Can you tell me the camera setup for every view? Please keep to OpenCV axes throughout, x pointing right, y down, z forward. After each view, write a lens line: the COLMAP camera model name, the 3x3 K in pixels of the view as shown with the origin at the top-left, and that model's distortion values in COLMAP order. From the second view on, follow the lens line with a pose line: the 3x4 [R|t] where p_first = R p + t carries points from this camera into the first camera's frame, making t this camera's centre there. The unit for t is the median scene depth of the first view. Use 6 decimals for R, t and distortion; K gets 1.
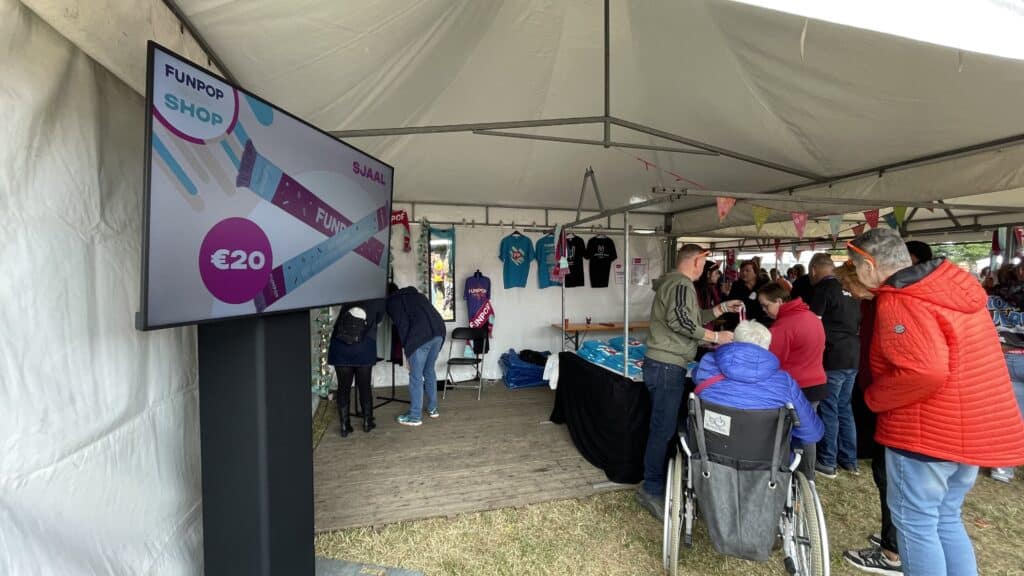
lens RADIAL K [[413.4, 0, 504.8], [0, 413.4, 289.6], [0, 0, 1]] dist [-0.001570, -0.000468]
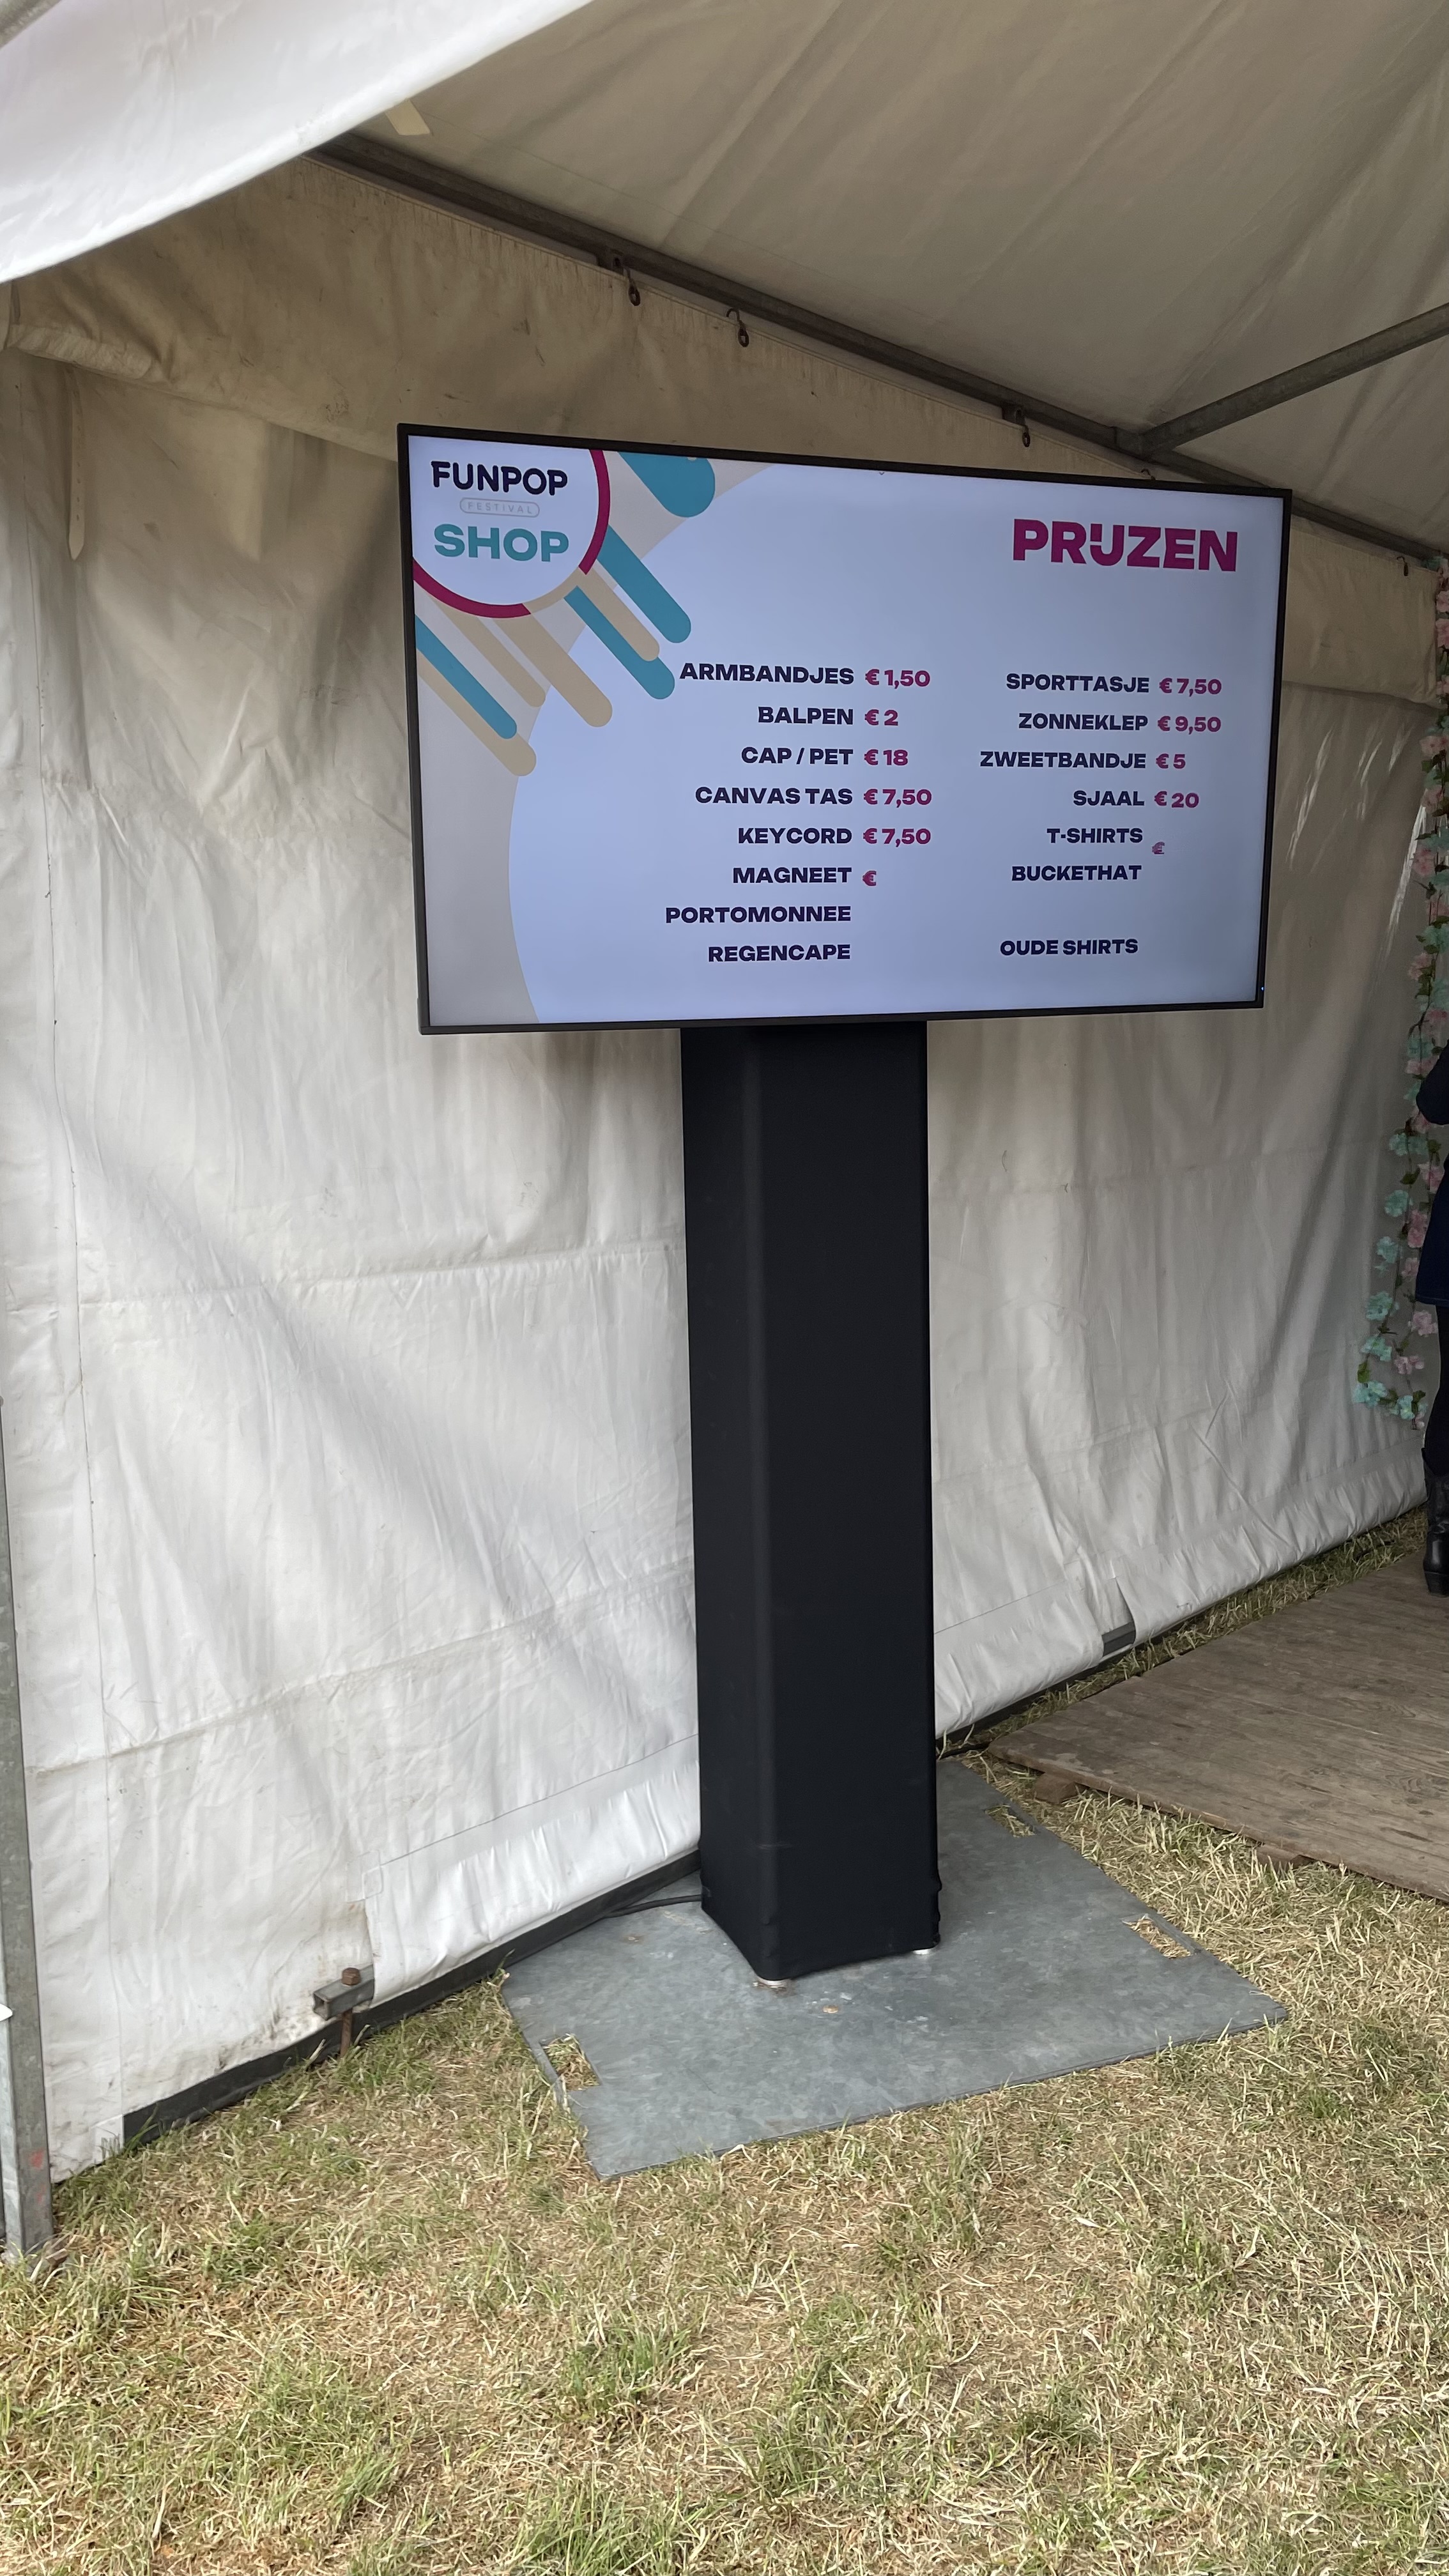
lens RADIAL K [[1921.6, 0, 718.7], [0, 1921.6, 1294.1], [0, 0, 1]] dist [0.043831, -0.005744]
pose [[0.518794, 0.117738, -0.846753, 0.608695], [-0.013511, 0.991477, 0.129583, 0.047433], [0.854792, -0.055786, 0.515963, 0.040049]]
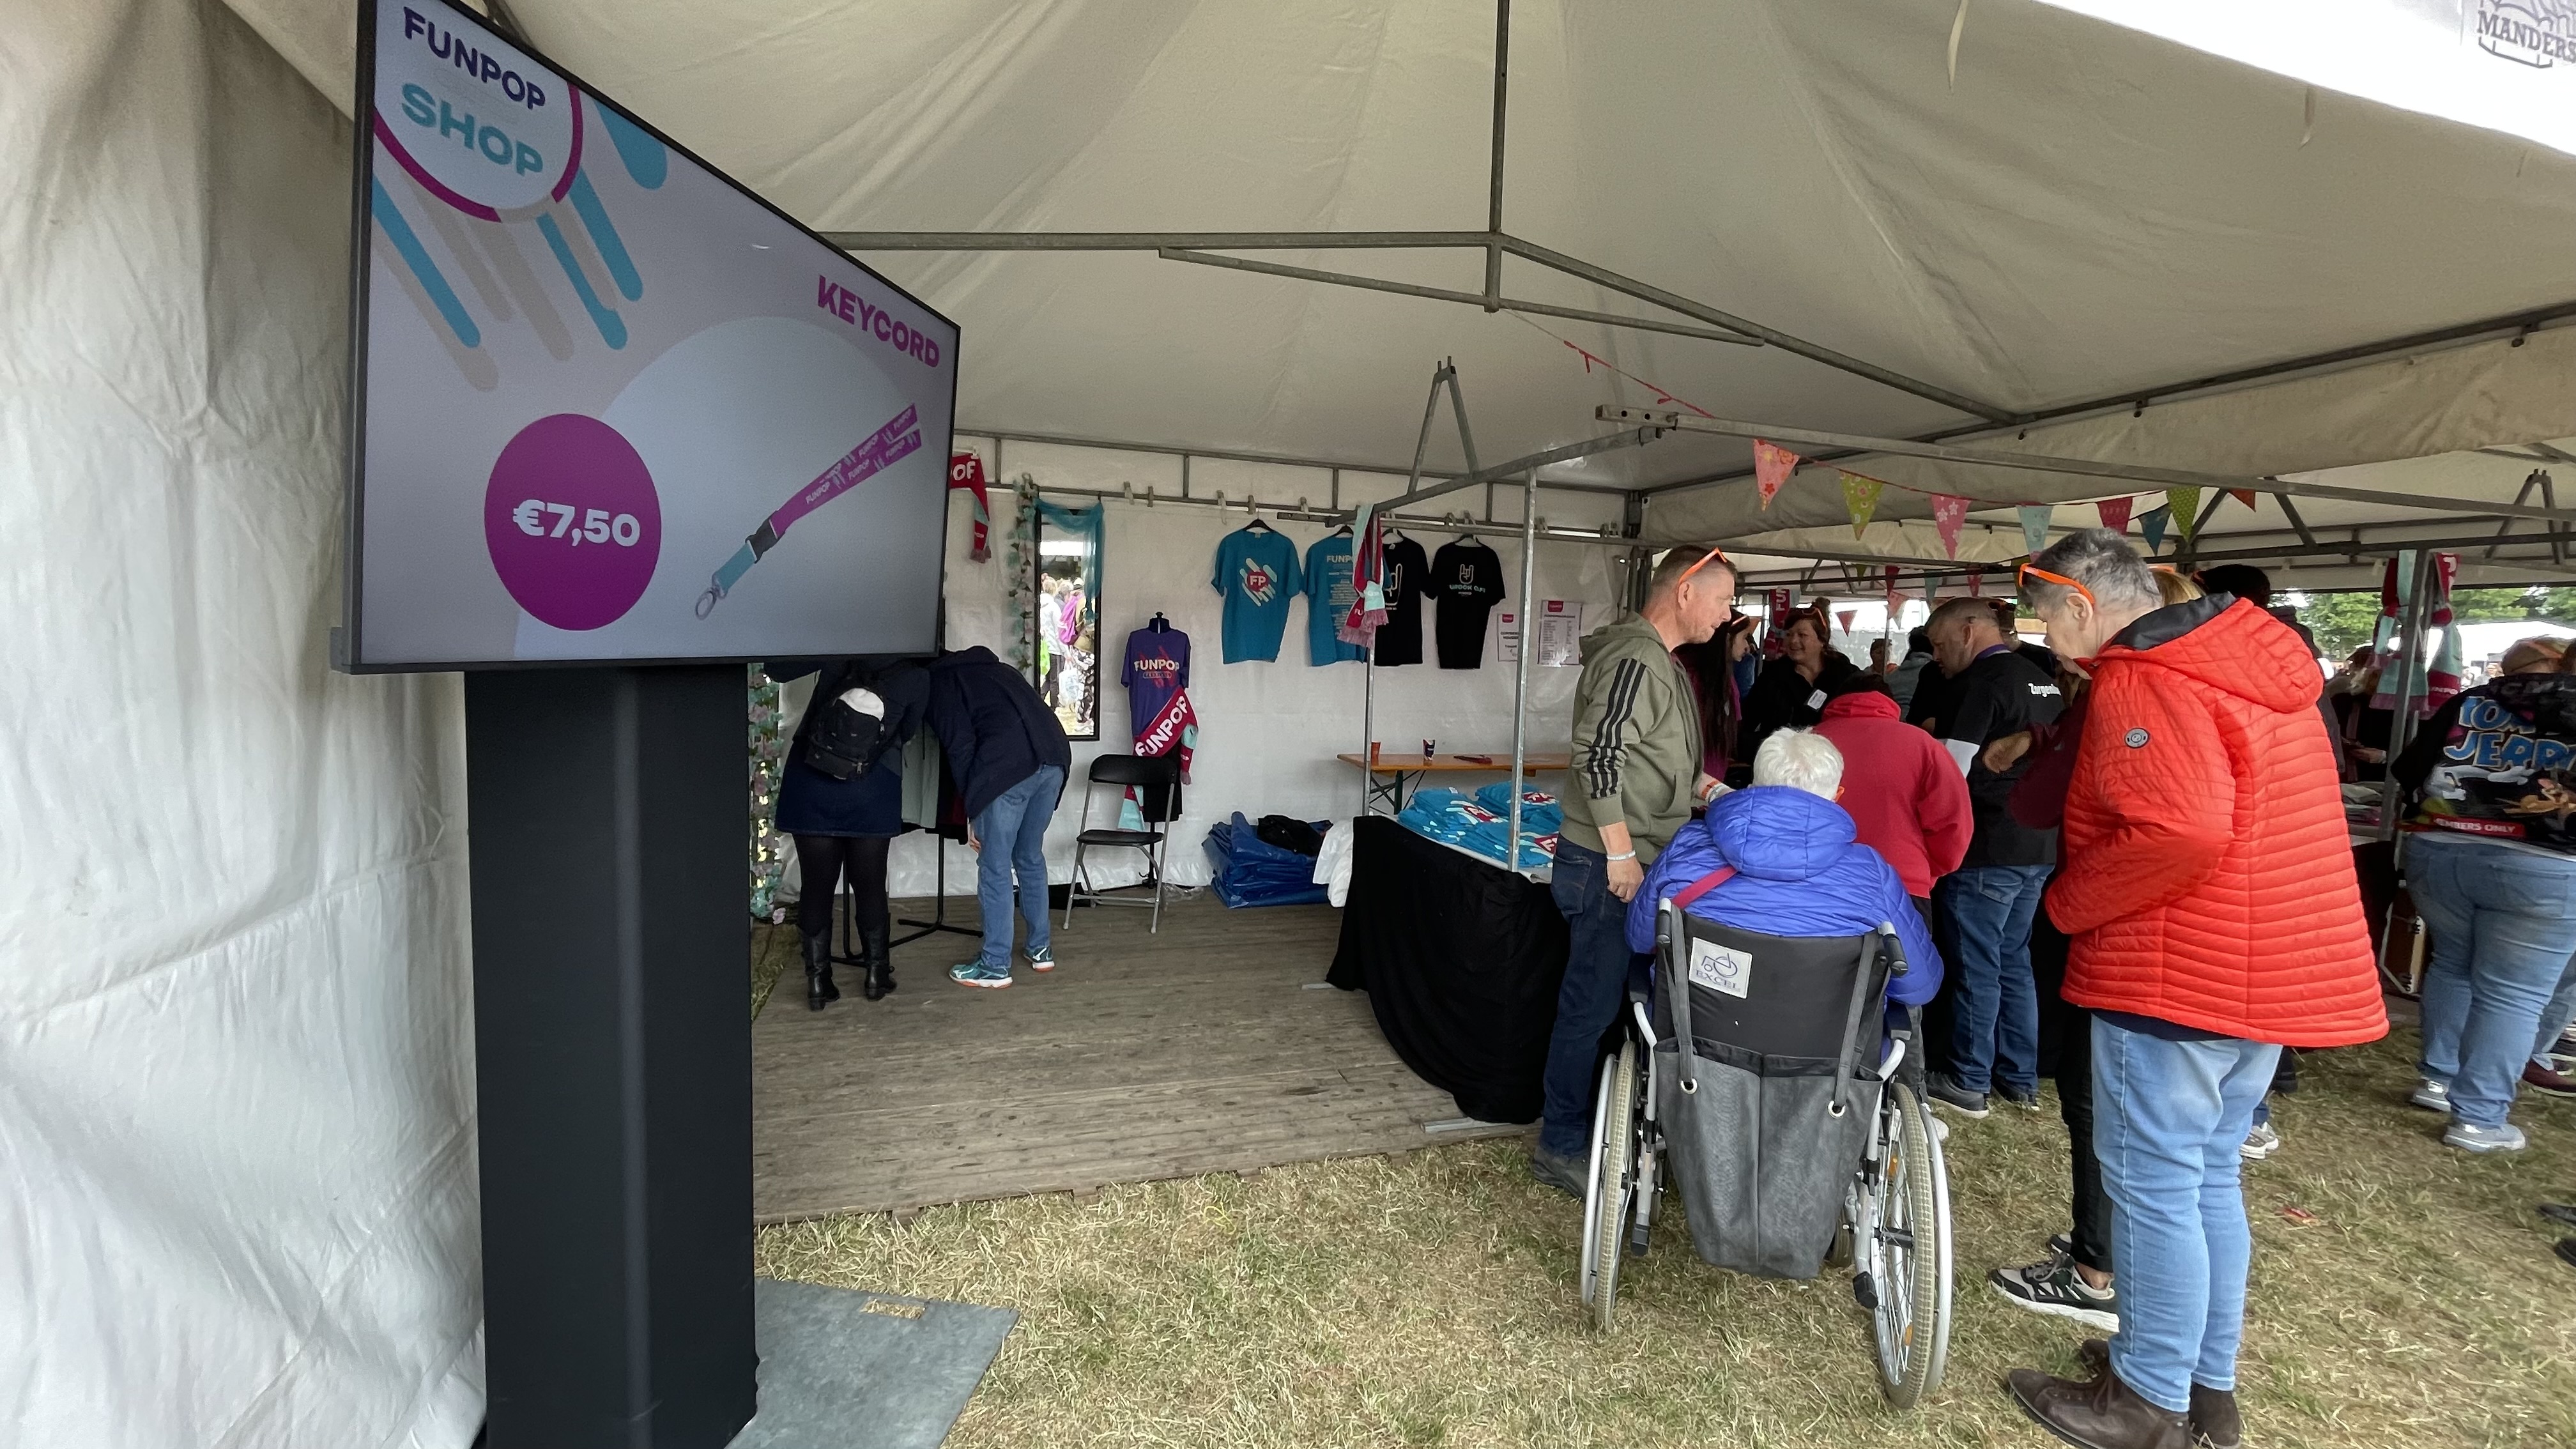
lens RADIAL K [[1039.9, 0, 1271.8], [0, 1039.9, 723.7], [0, 0, 1]] dist [-0.001570, -0.000468]
pose [[0.998357, 0.030021, 0.048814, -0.006451], [-0.032174, 0.998516, 0.043934, 0.033897], [-0.047423, -0.045433, 0.997841, -0.032154]]
